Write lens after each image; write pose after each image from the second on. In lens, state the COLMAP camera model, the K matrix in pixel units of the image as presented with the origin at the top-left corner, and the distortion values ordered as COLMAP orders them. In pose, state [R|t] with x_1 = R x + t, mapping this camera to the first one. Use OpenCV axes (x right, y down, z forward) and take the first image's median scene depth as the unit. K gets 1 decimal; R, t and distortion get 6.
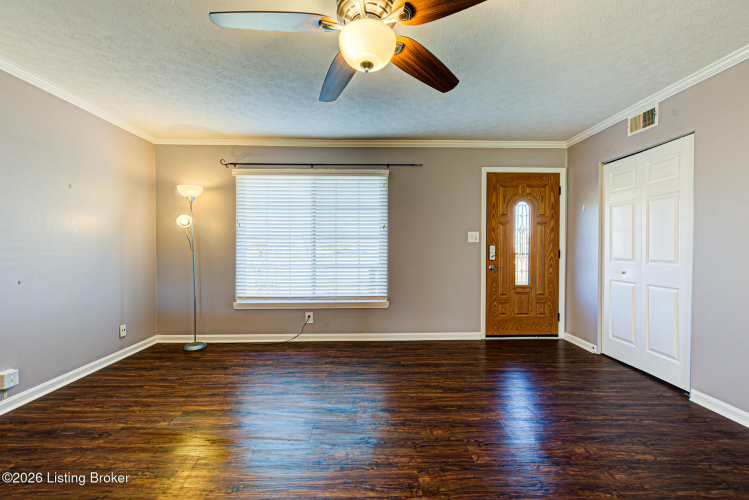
lens RADIAL K [[292.9, 0, 368.8], [0, 292.9, 249.5], [0, 0, 1]] dist [-0.003289, 0.000917]
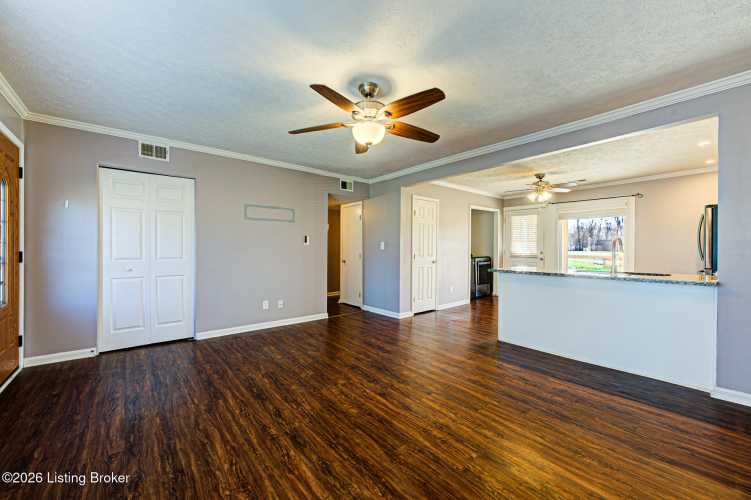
lens RADIAL K [[293.7, 0, 377.4], [0, 293.7, 250.4], [0, 0, 1]] dist [-0.003289, 0.000917]
pose [[-0.632154, -0.004981, 0.774827, -0.770732], [0.004320, 0.999941, 0.009953, -0.007549], [-0.774831, 0.009639, -0.632095, 1.152154]]
